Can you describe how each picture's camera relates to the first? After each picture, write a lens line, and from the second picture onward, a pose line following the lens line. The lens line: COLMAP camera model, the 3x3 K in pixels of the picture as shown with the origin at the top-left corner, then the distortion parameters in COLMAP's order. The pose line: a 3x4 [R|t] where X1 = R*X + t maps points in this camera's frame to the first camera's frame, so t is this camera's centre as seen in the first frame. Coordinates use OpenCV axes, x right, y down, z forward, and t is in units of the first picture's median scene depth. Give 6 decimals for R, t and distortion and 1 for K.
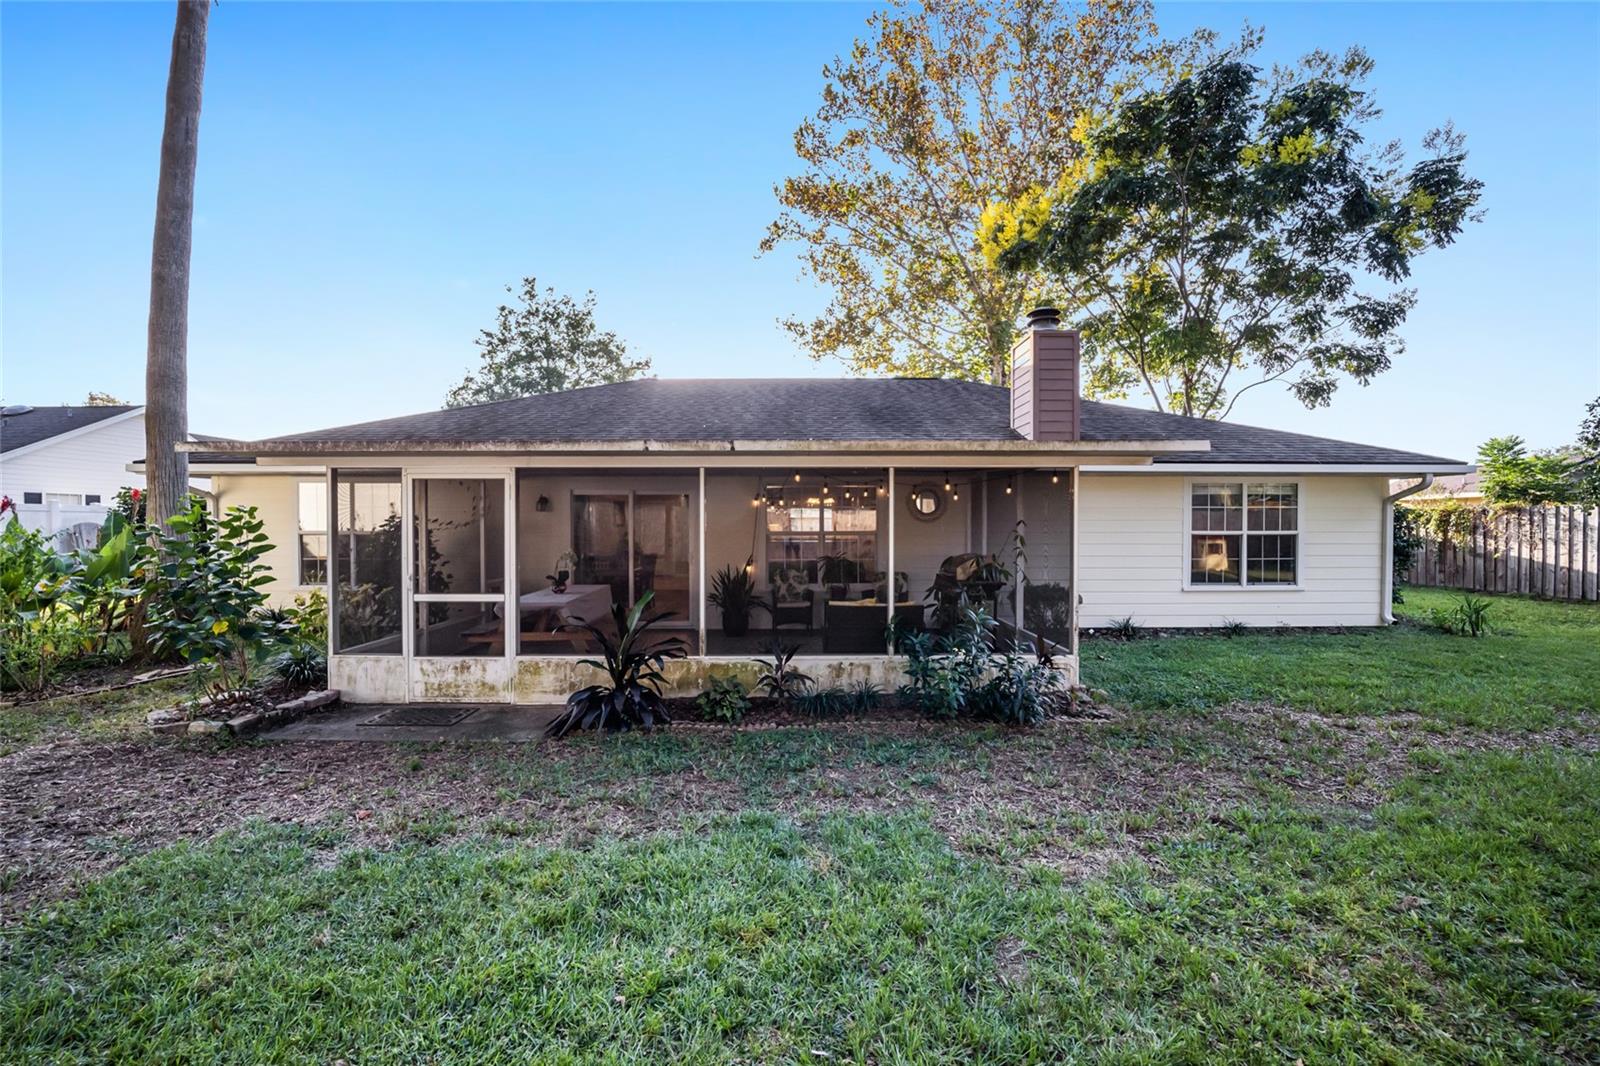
lens RADIAL K [[634.0, 0, 801.5], [0, 634.0, 538.2], [0, 0, 1]] dist [-0.015010, -0.000259]
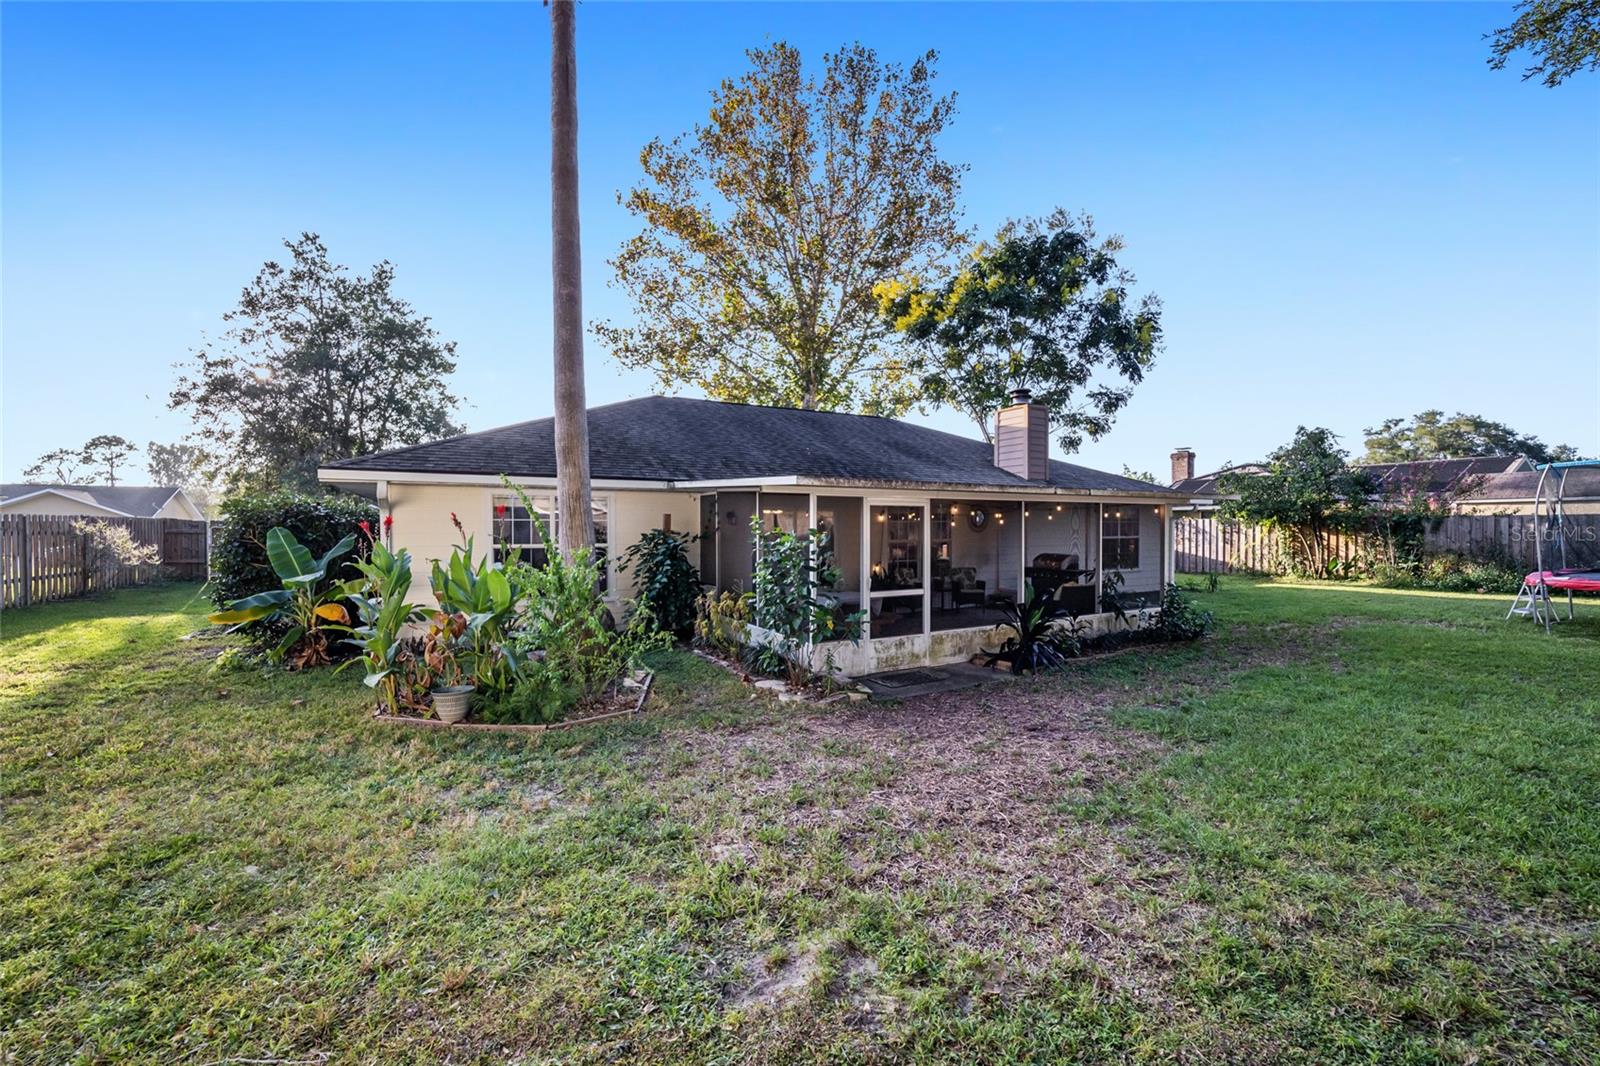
lens RADIAL K [[653.9, 0, 800.0], [0, 653.9, 533.0], [0, 0, 1]] dist [-0.000110, -0.000101]
pose [[0.870338, -0.008956, 0.492373, -0.658228], [0.017506, 0.999765, -0.012760, -0.010119], [-0.492143, 0.019725, 0.870291, -0.062436]]
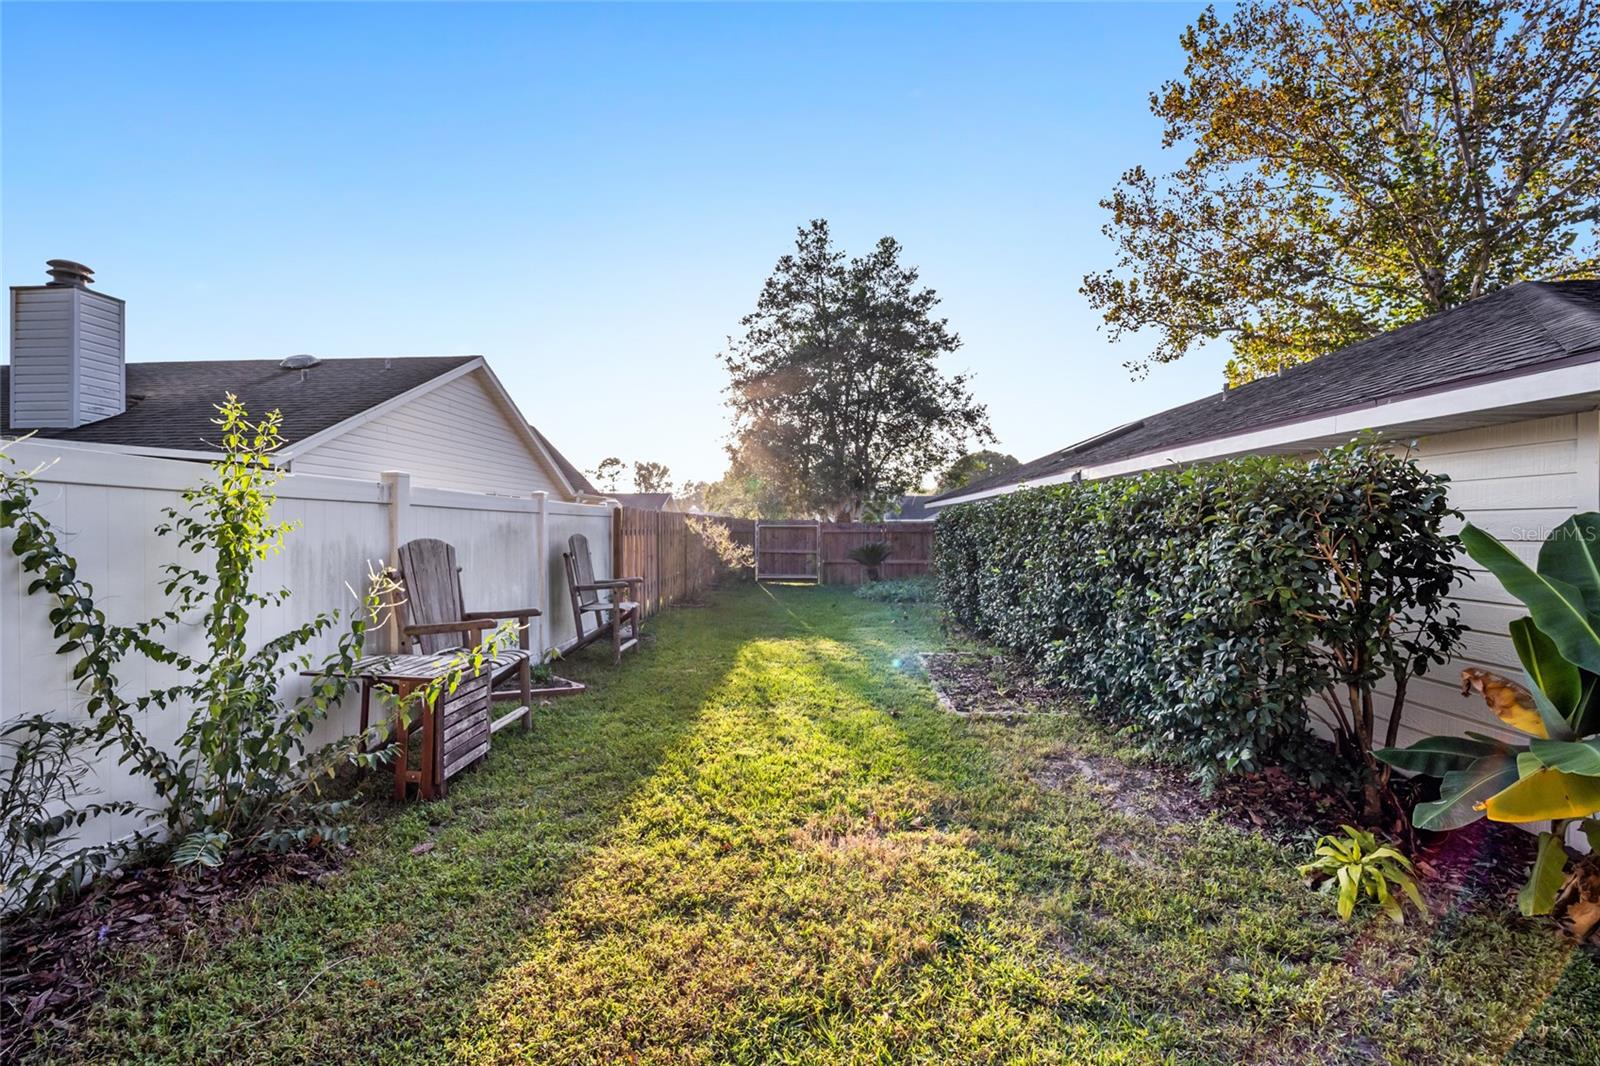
lens RADIAL K [[653.9, 0, 800.0], [0, 653.9, 533.0], [0, 0, 1]] dist [-0.000110, -0.000101]
pose [[0.999940, 0.006207, -0.009058, -0.995807], [-0.006381, 0.999795, -0.019232, -0.023445], [0.008936, 0.019288, 0.999774, 0.487003]]
